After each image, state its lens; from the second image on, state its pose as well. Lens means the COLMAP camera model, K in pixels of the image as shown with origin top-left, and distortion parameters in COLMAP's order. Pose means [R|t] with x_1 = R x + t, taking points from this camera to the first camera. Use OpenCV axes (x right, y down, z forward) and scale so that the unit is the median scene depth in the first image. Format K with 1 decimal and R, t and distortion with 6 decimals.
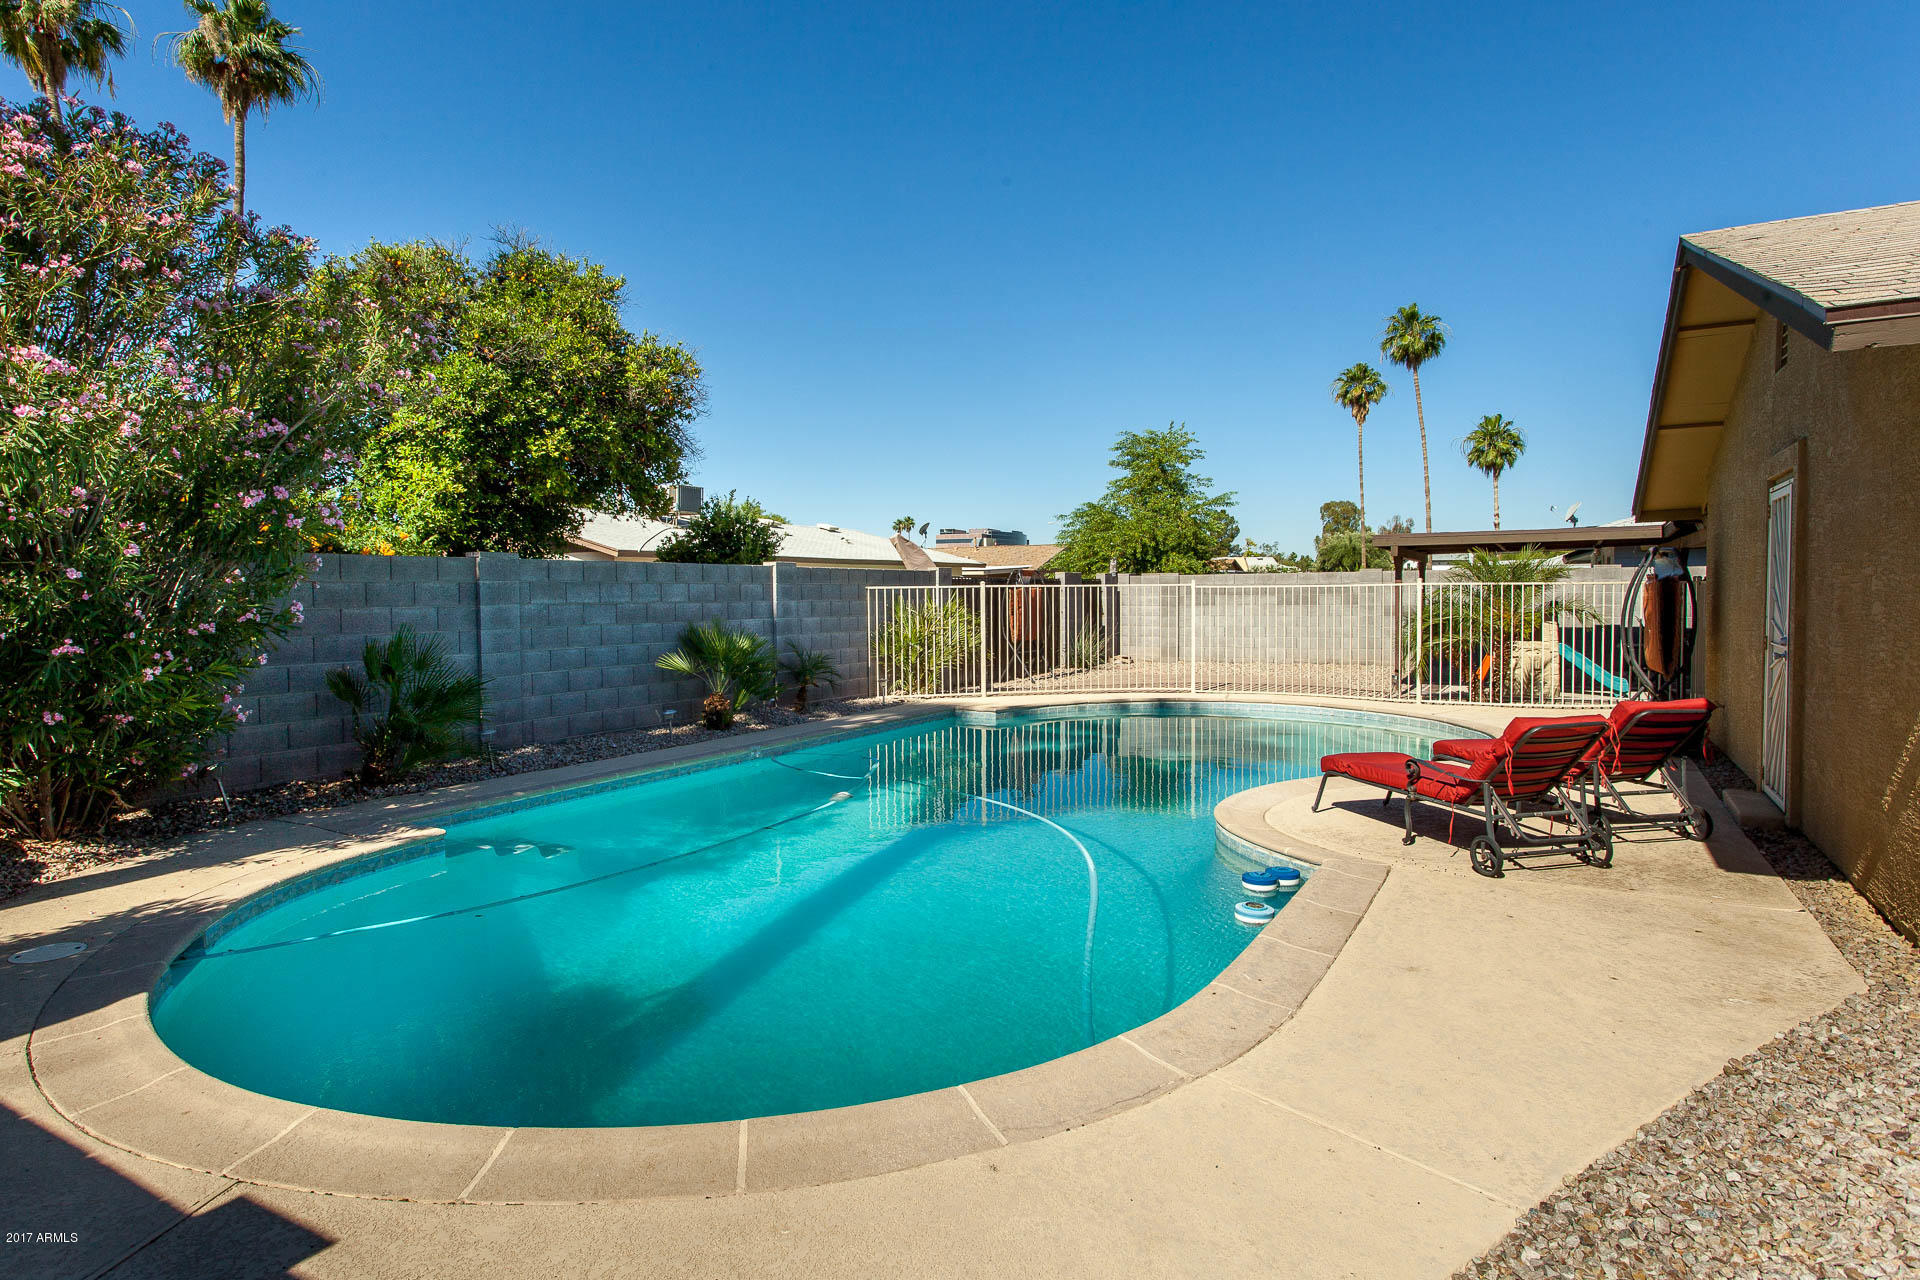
lens RADIAL K [[1038.8, 0, 966.1], [0, 1038.8, 637.9], [0, 0, 1]] dist [-0.003968, -0.000562]
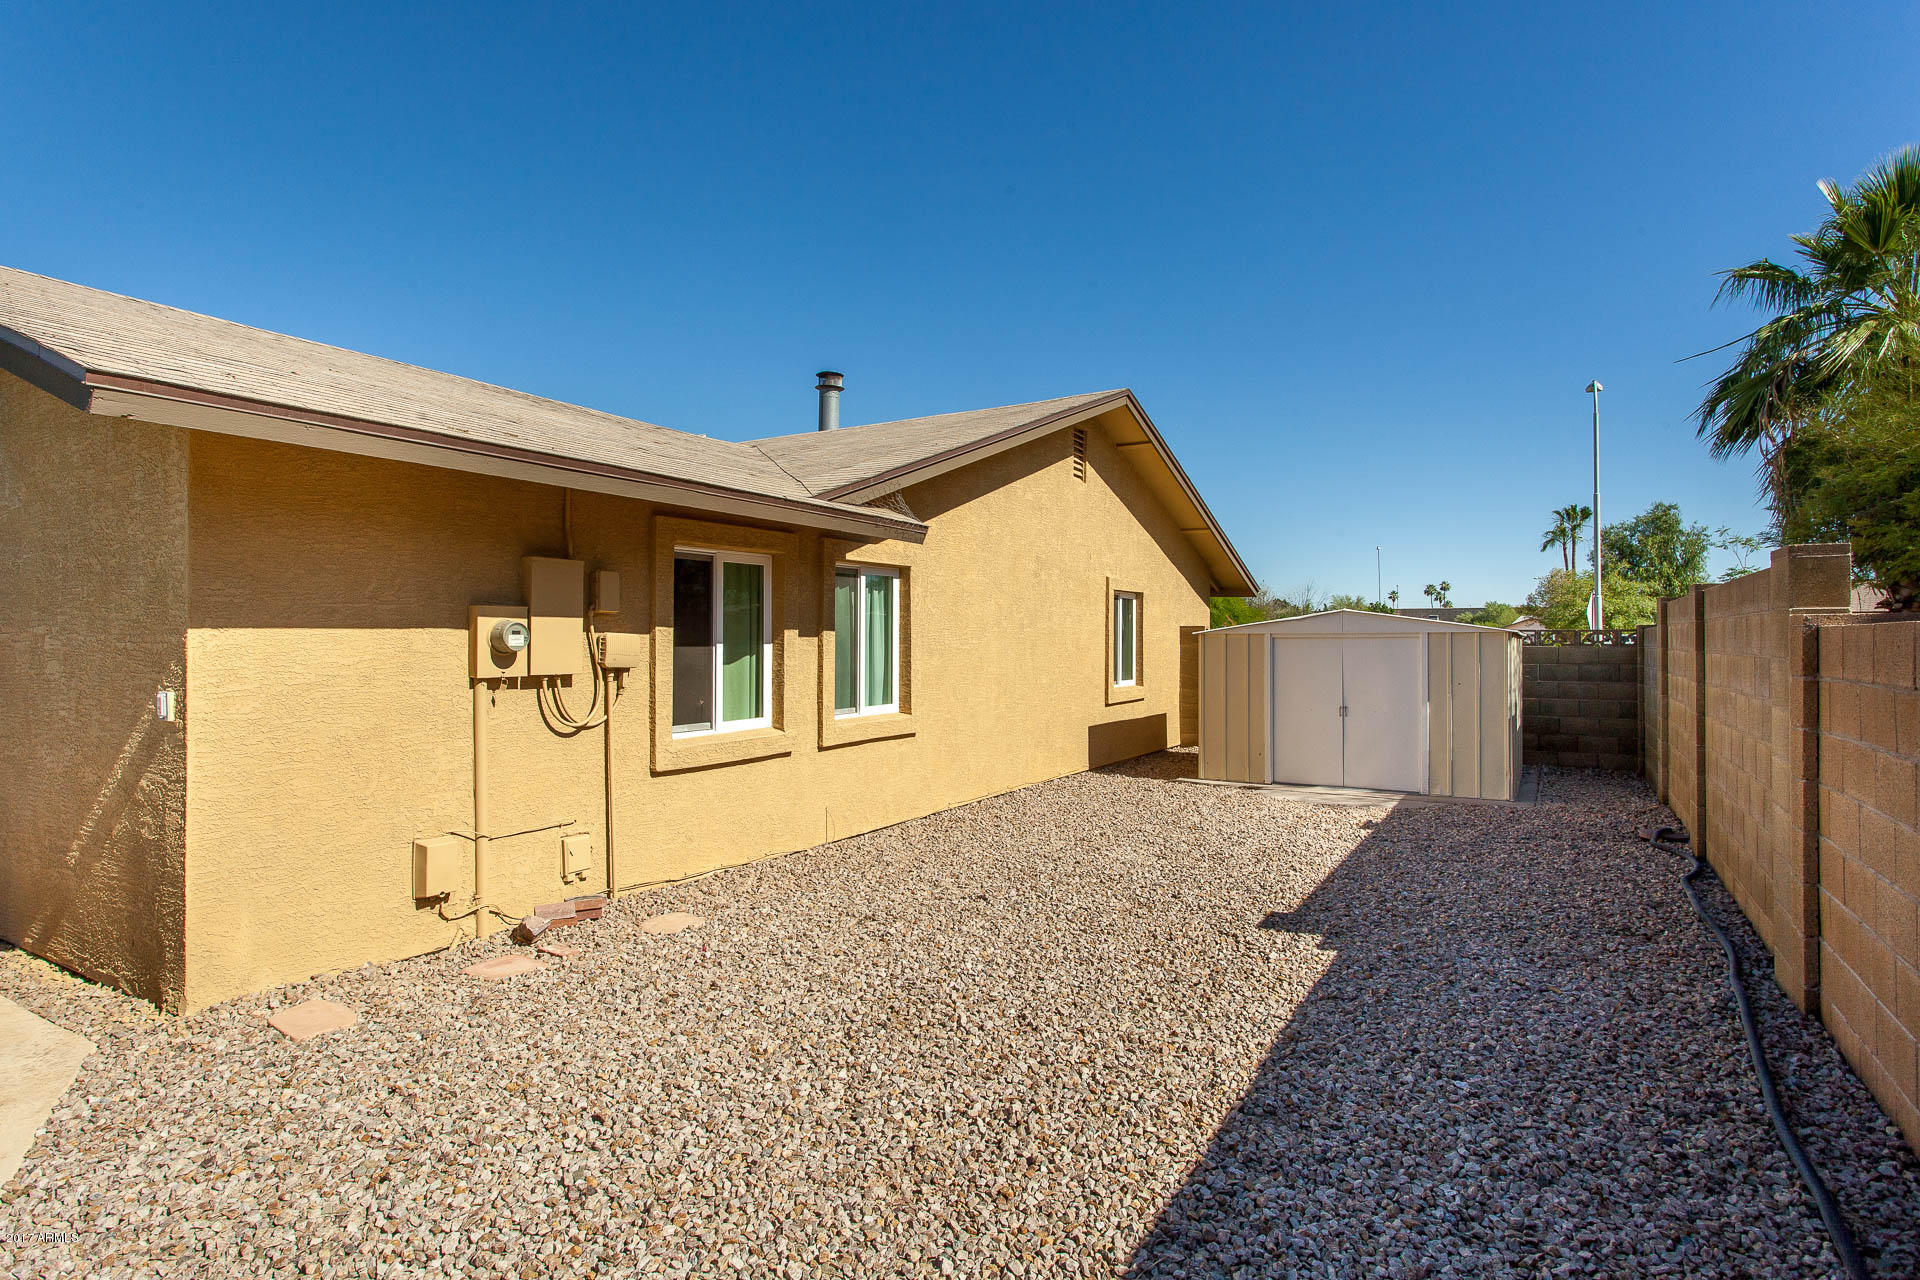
lens RADIAL K [[968.1, 0, 966.6], [0, 968.1, 639.4], [0, 0, 1]] dist [-0.002274, -0.000591]
pose [[0.012029, 0.011009, 0.999867, -0.077470], [0.040344, 0.999120, -0.011486, -0.013940], [-0.999113, 0.040477, 0.011575, 0.152120]]
